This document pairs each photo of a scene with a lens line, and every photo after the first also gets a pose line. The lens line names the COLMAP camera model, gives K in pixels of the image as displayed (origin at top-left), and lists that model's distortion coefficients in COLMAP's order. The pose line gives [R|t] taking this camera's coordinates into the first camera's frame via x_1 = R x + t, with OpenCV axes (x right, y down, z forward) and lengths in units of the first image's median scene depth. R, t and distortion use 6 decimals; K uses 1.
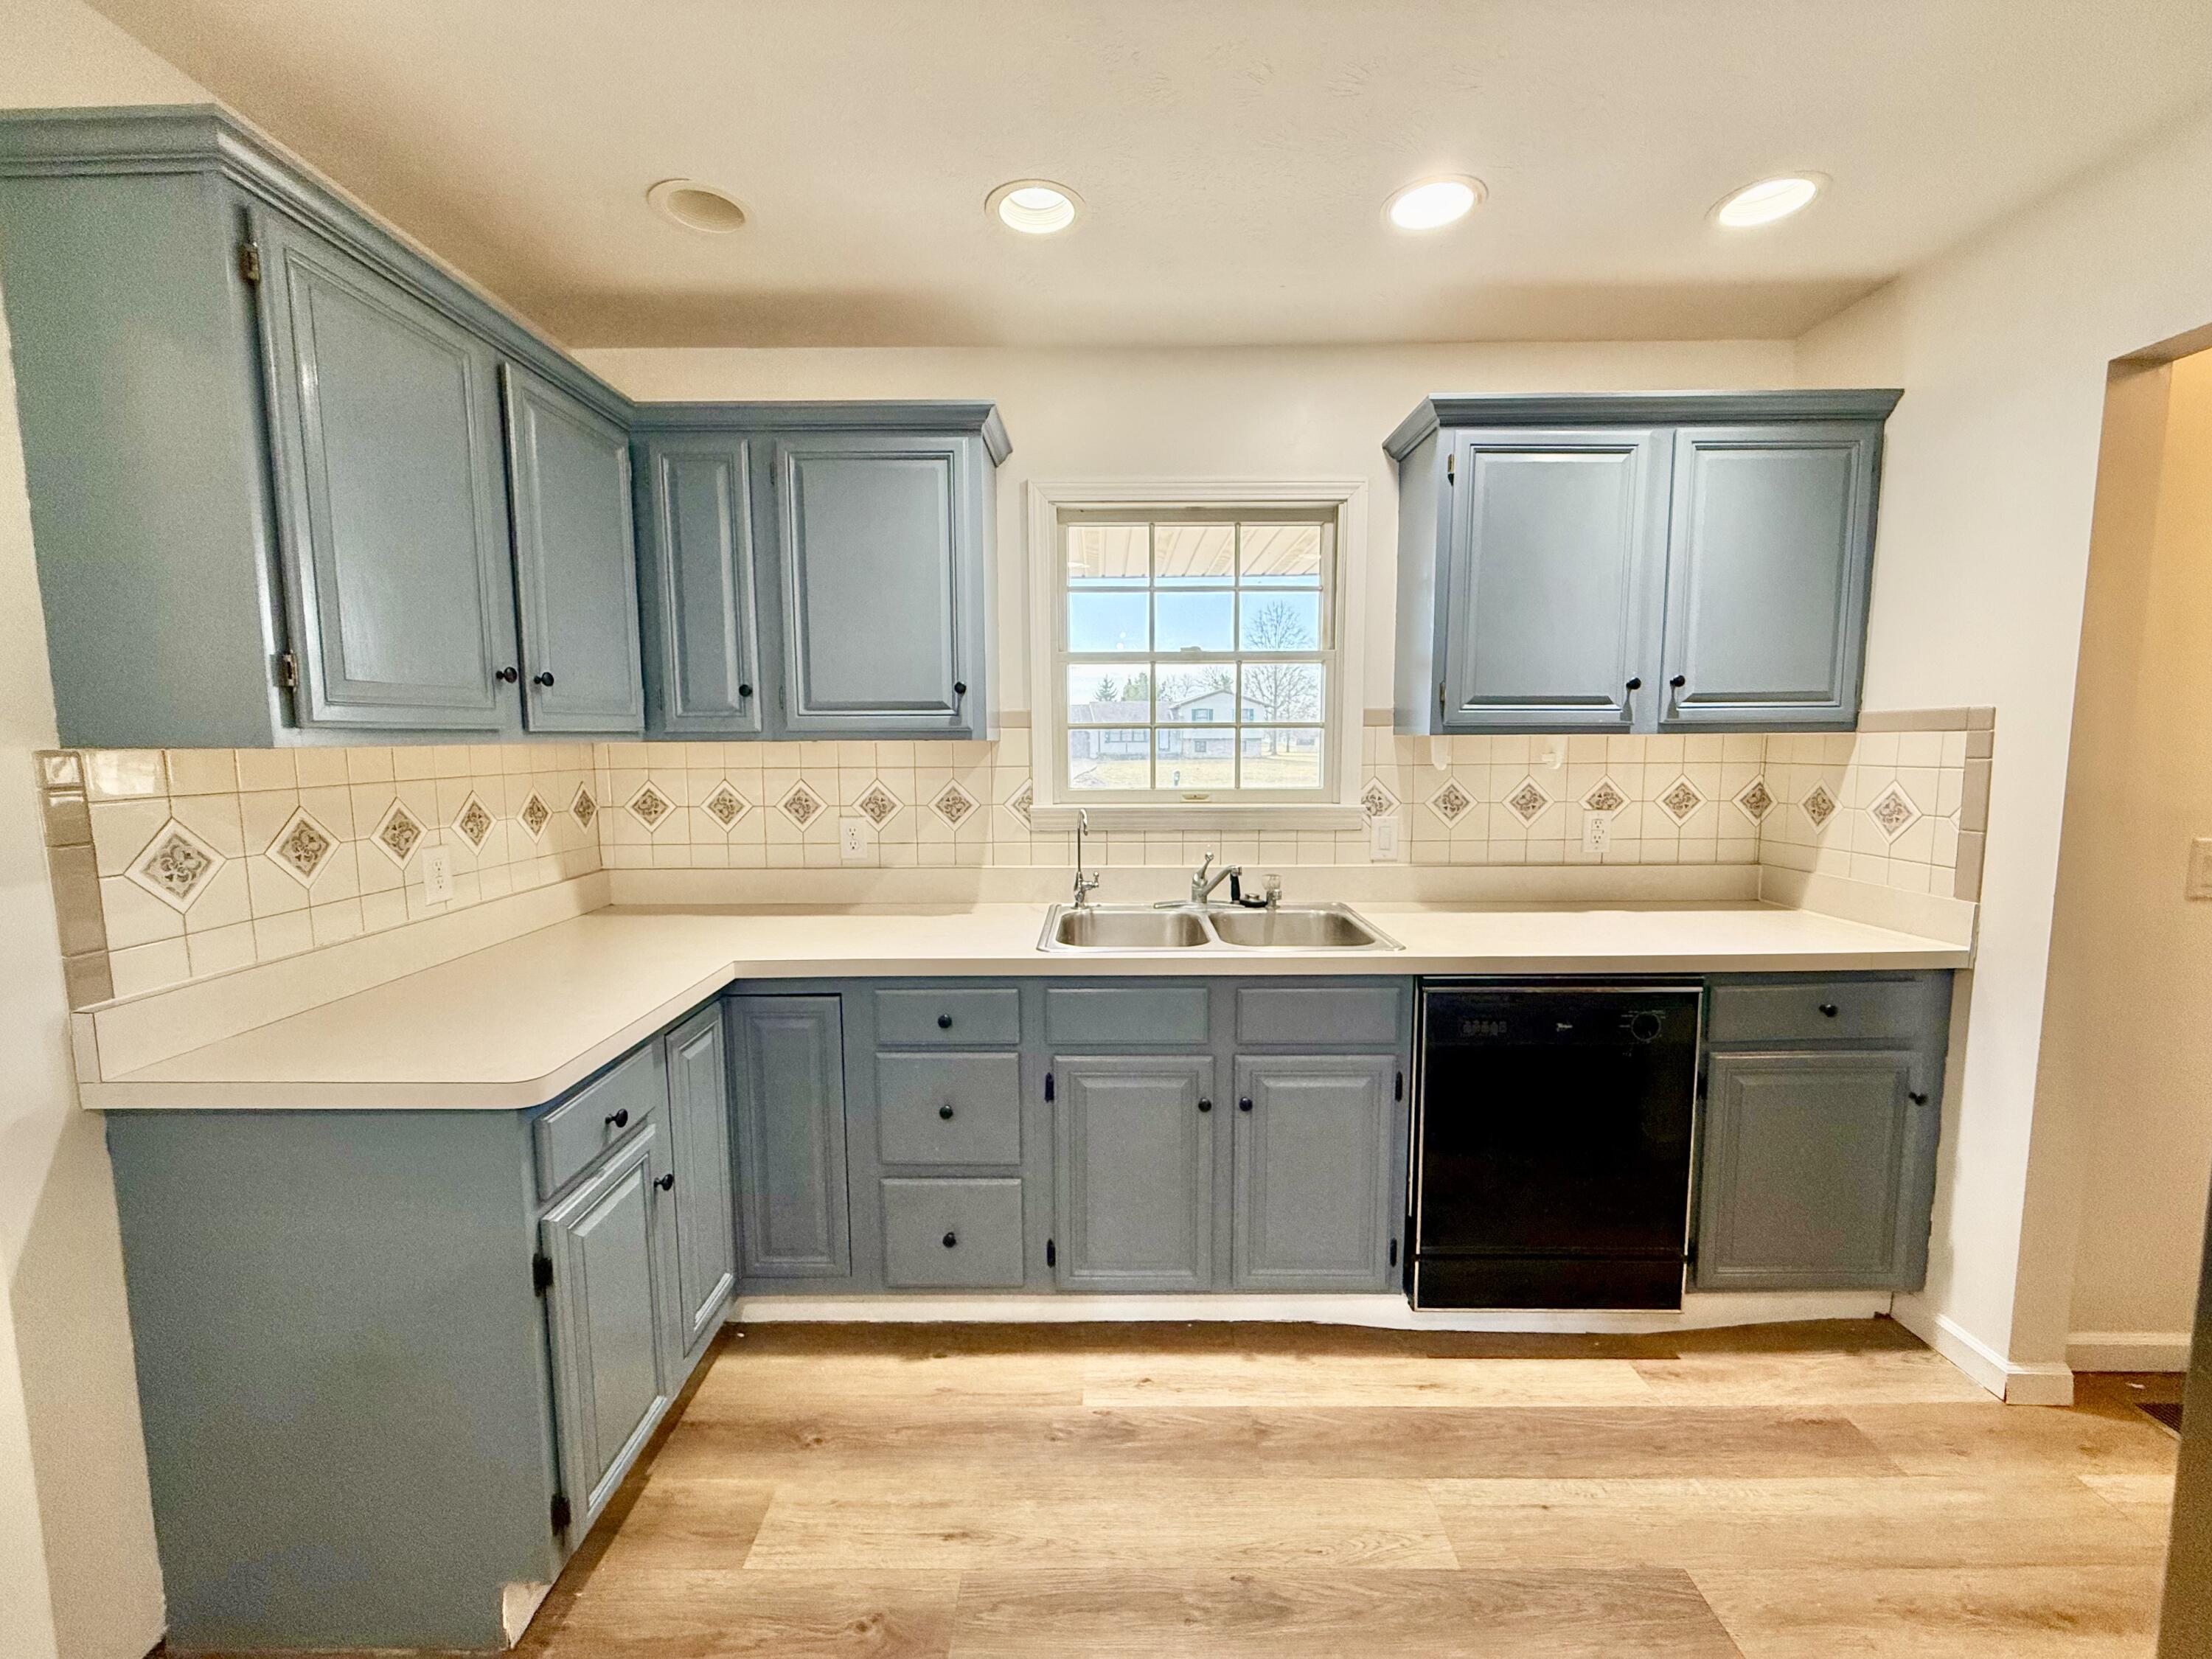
lens RADIAL K [[872.0, 0, 1101.0], [0, 872.0, 828.0], [0, 0, 1]] dist [0.002554, 0.000097]
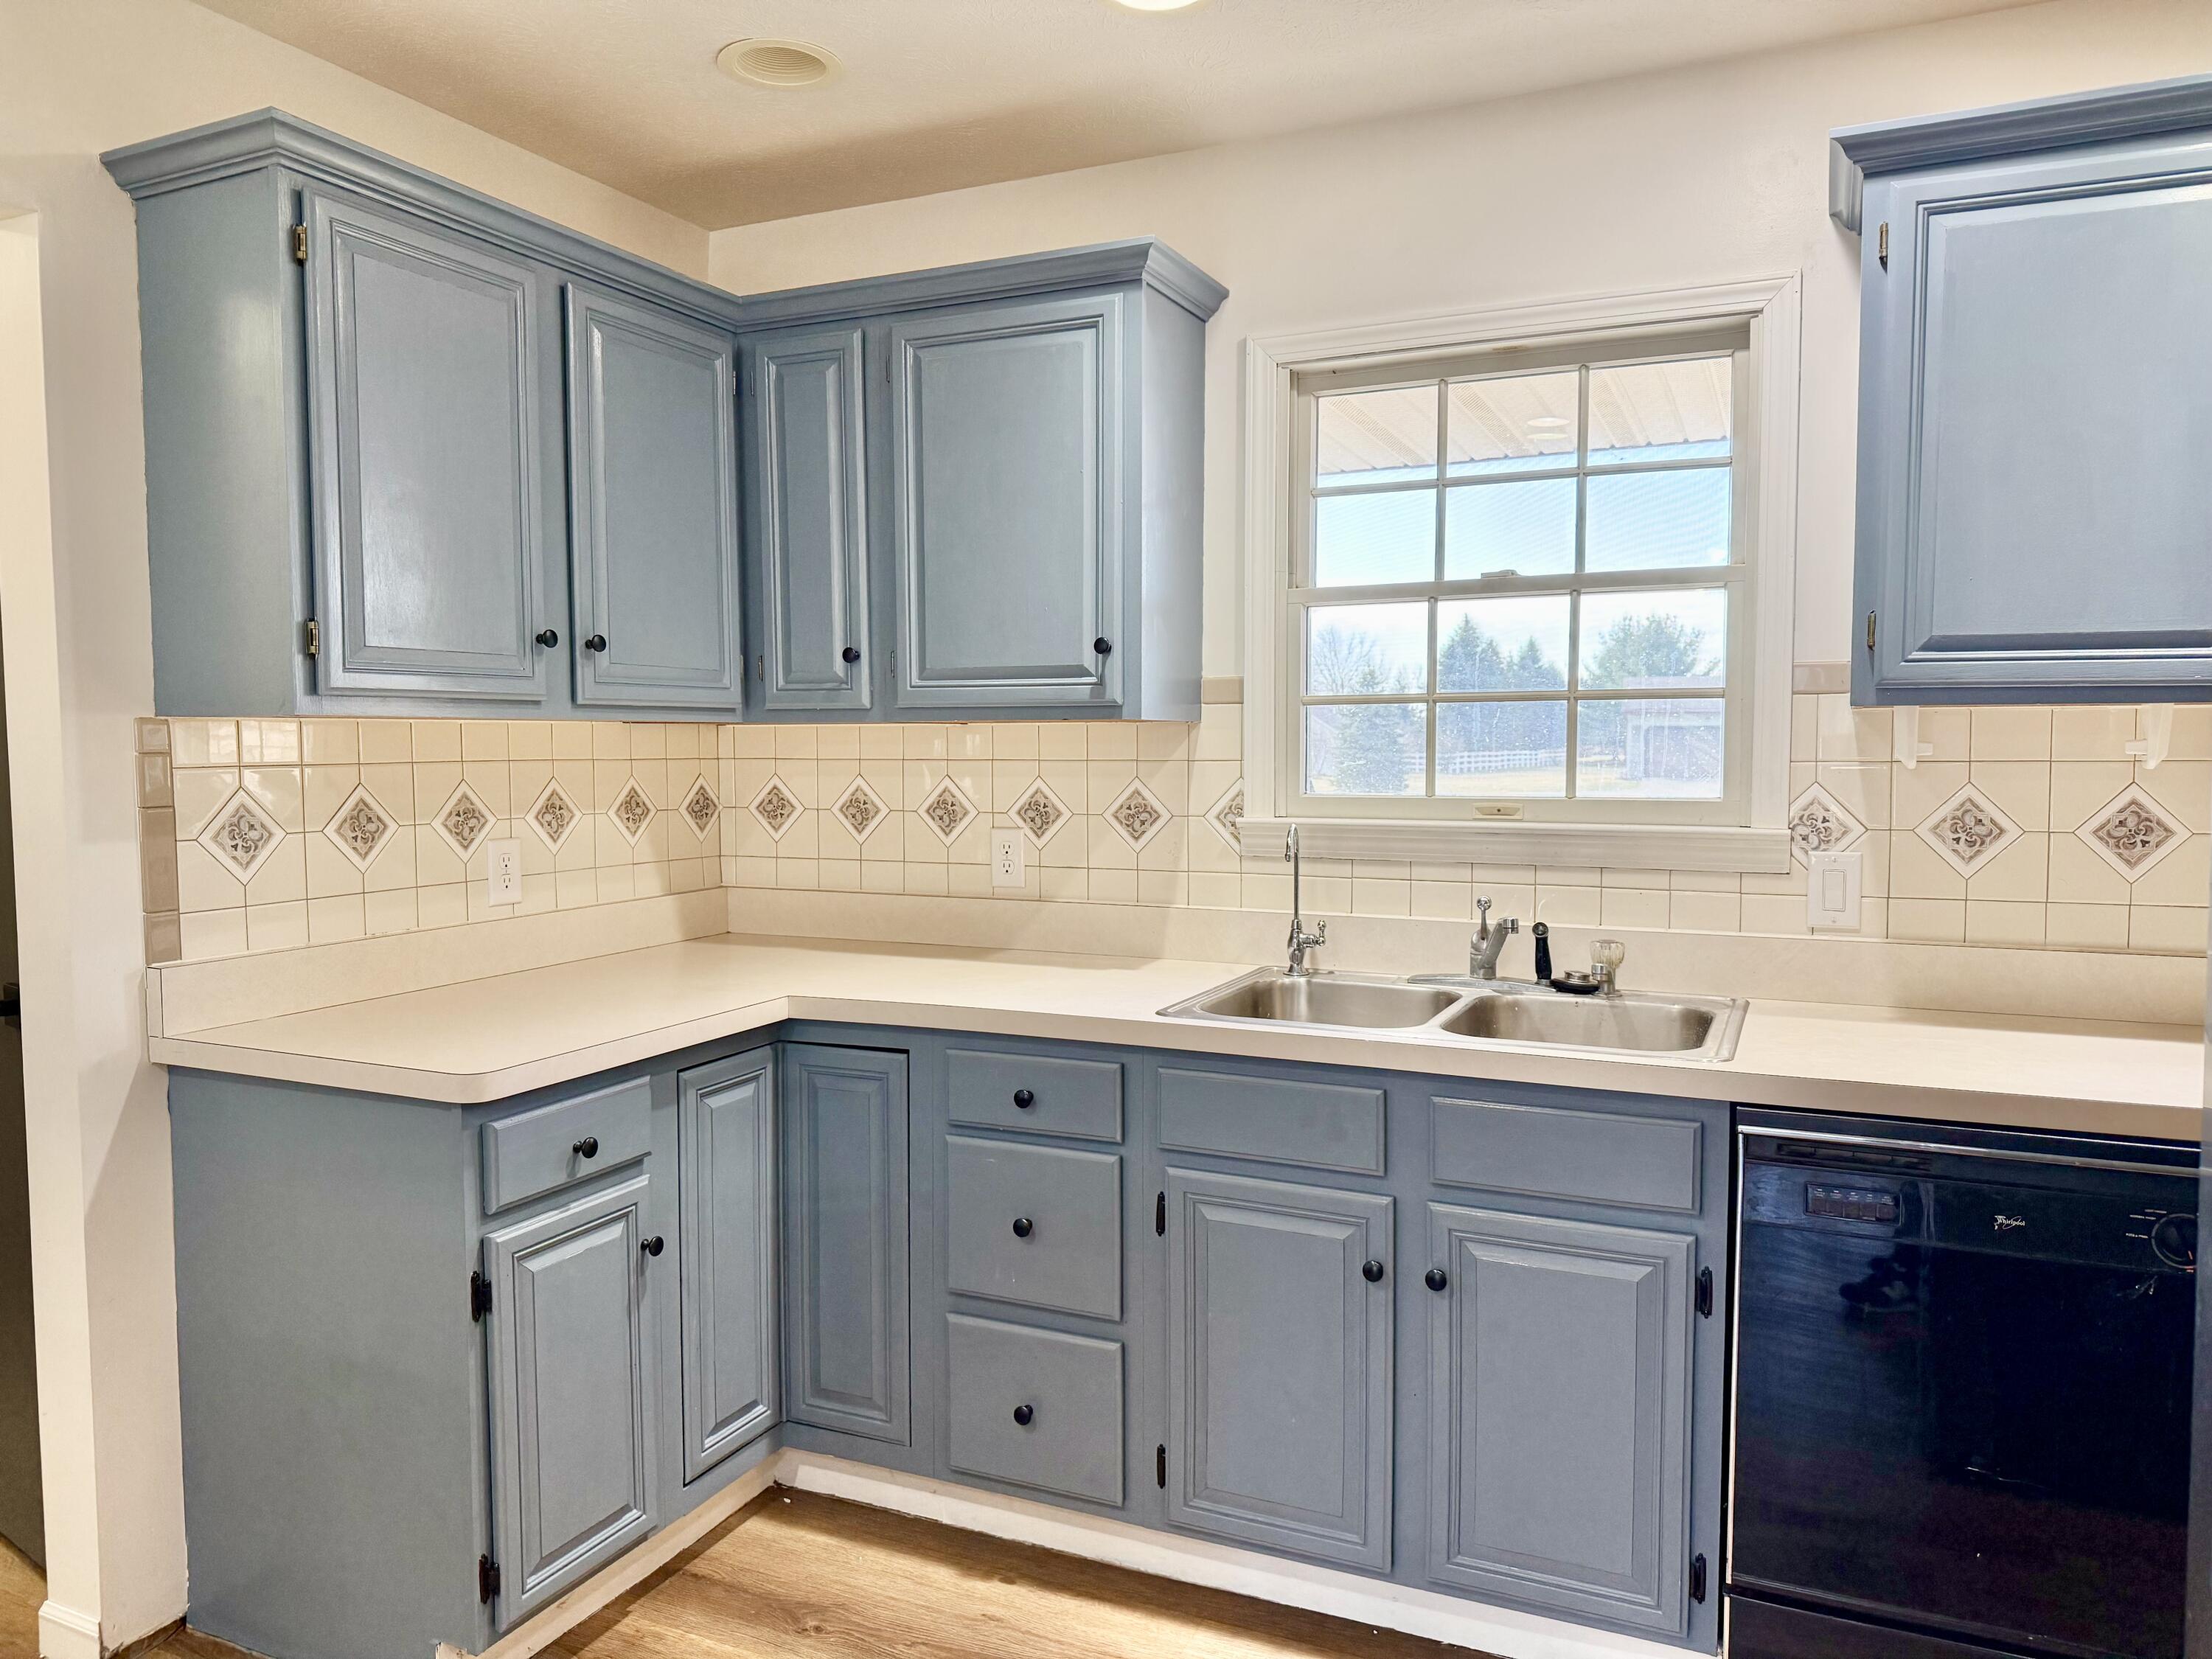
lens RADIAL K [[1529.1, 0, 1113.0], [0, 1529.1, 841.6], [0, 0, 1]] dist [0.082771, -0.121168]
pose [[0.911691, 0.029765, -0.409797, 0.382065], [-0.045263, 0.998578, -0.028168, 0.036533], [0.408376, 0.044229, 0.911742, -0.135914]]
